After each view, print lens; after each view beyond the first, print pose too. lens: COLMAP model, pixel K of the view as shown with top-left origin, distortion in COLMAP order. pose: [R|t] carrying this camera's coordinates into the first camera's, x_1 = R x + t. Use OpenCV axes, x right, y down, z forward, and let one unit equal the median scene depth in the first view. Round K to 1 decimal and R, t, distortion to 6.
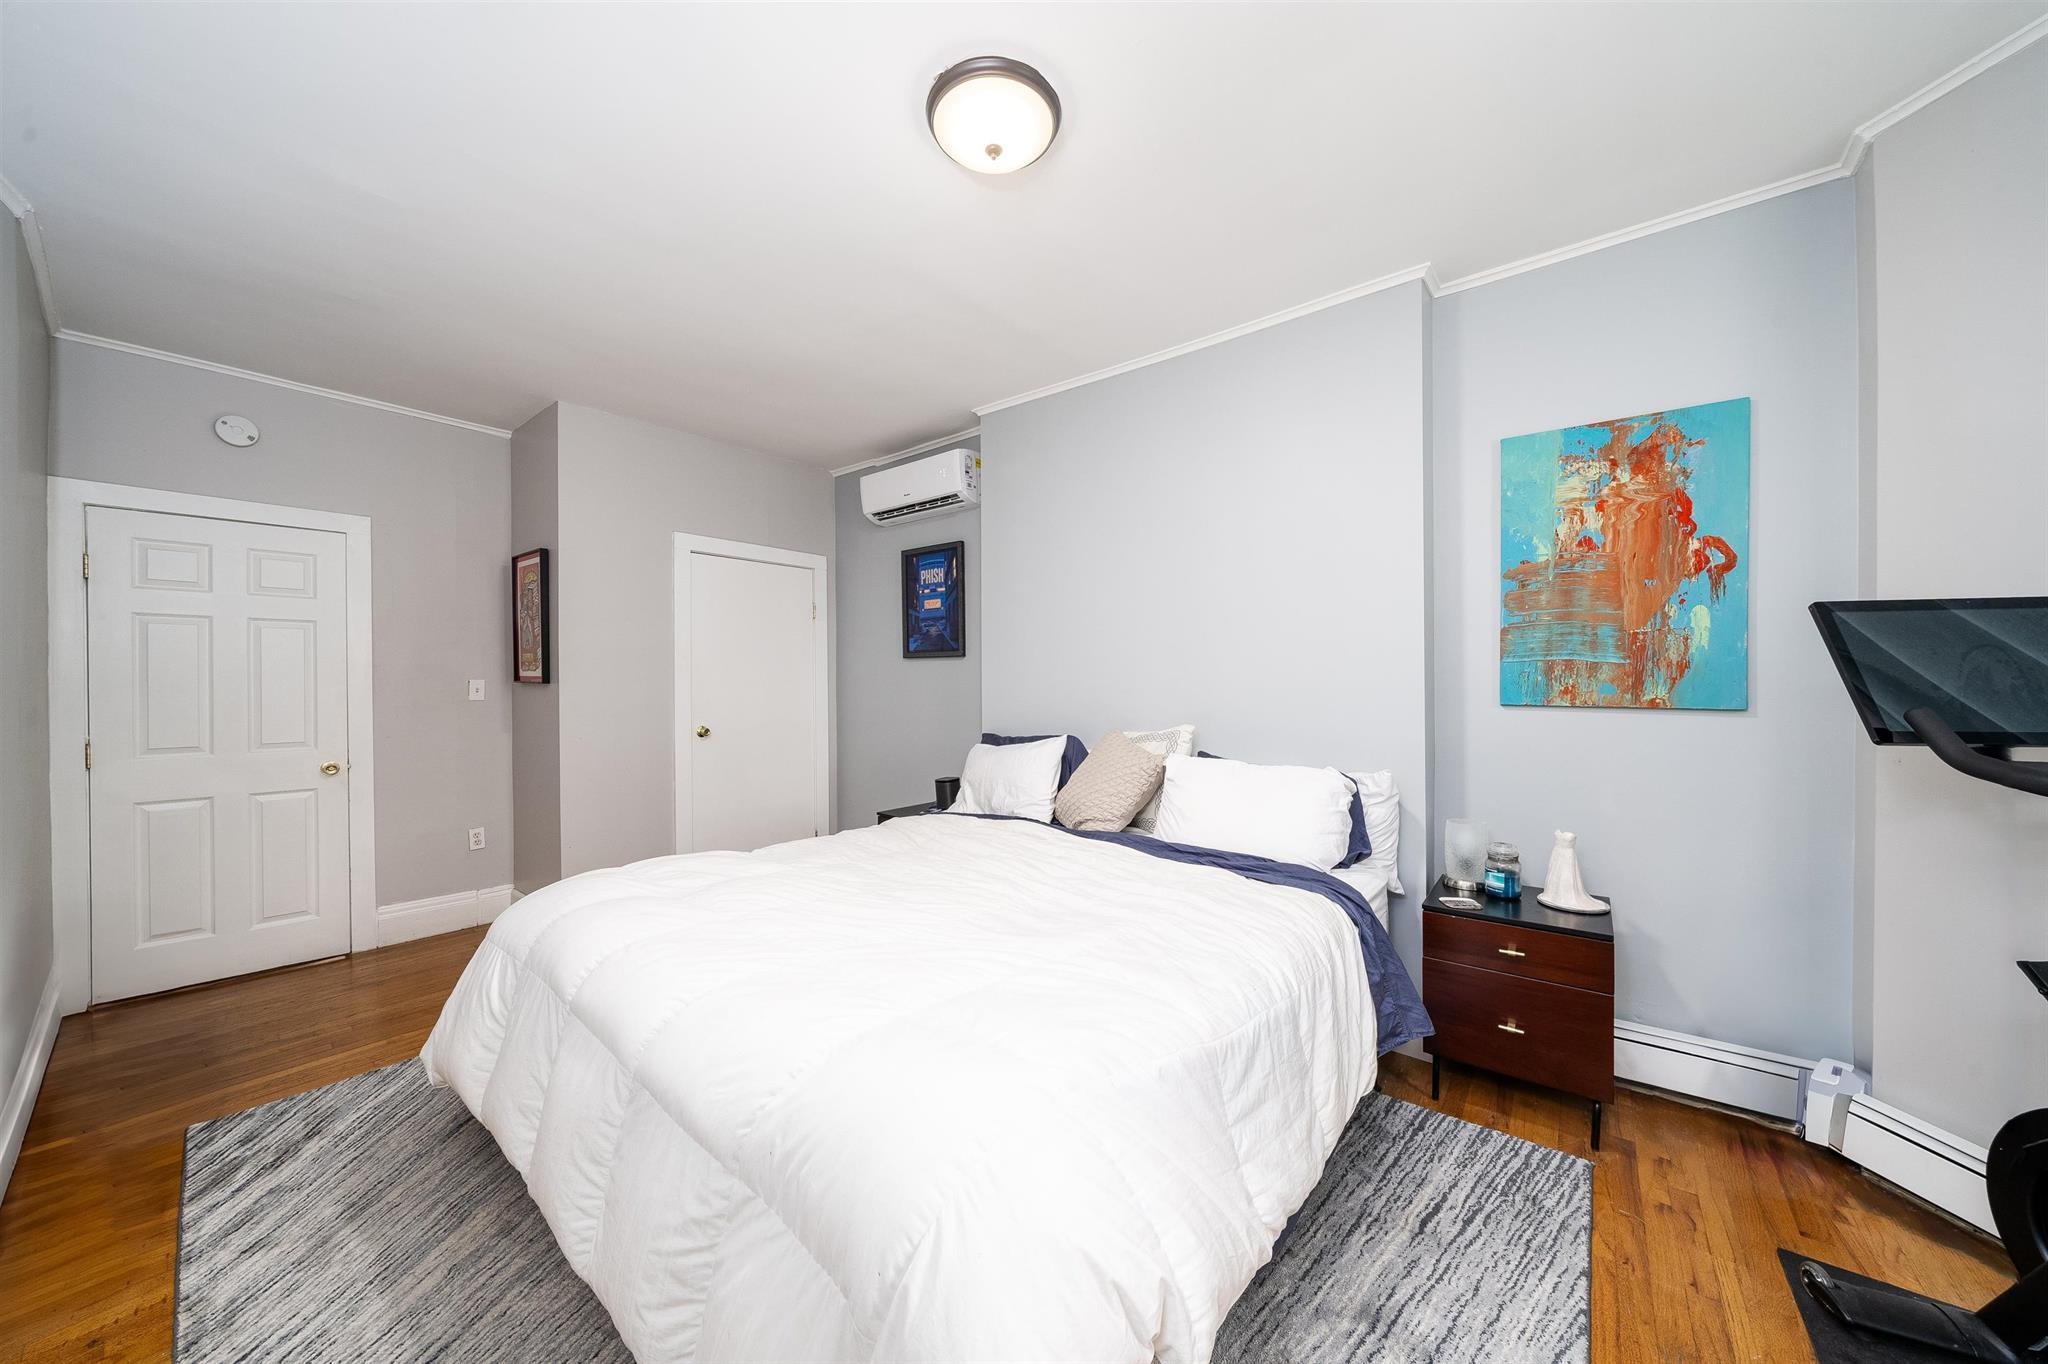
lens RADIAL K [[726.9, 0, 1019.4], [0, 726.9, 676.7], [0, 0, 1]] dist [-0.000815, -0.000055]
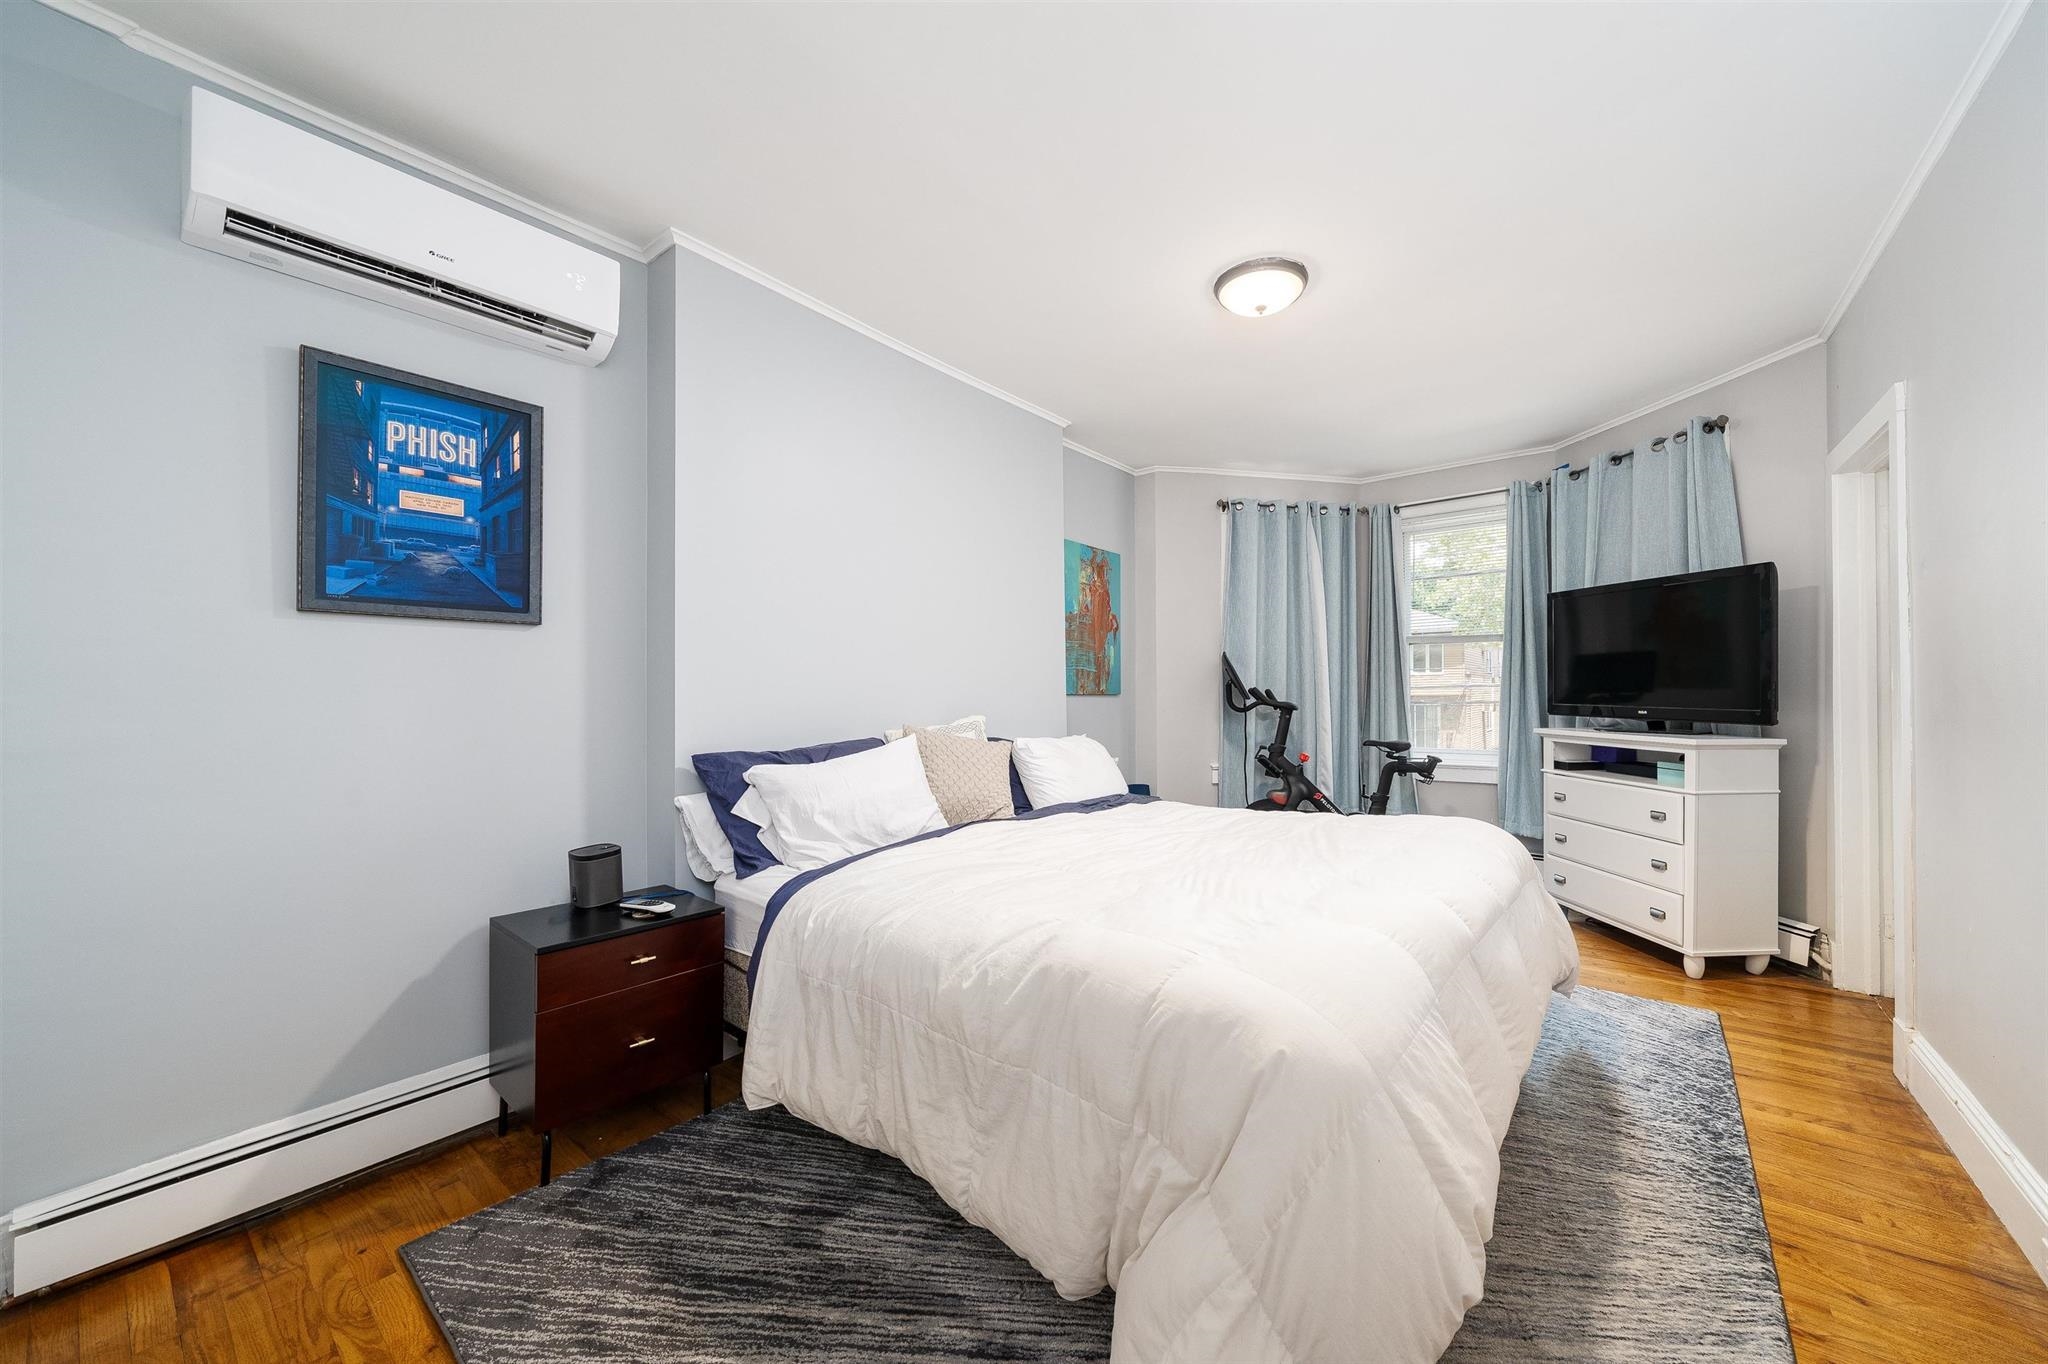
lens RADIAL K [[726.9, 0, 1019.4], [0, 726.9, 676.7], [0, 0, 1]] dist [-0.000815, -0.000055]
pose [[-0.003020, 0.017430, 0.999844, -1.091500], [-0.008275, 0.999813, -0.017455, 0.029666], [-0.999961, -0.008326, -0.002875, 1.163287]]
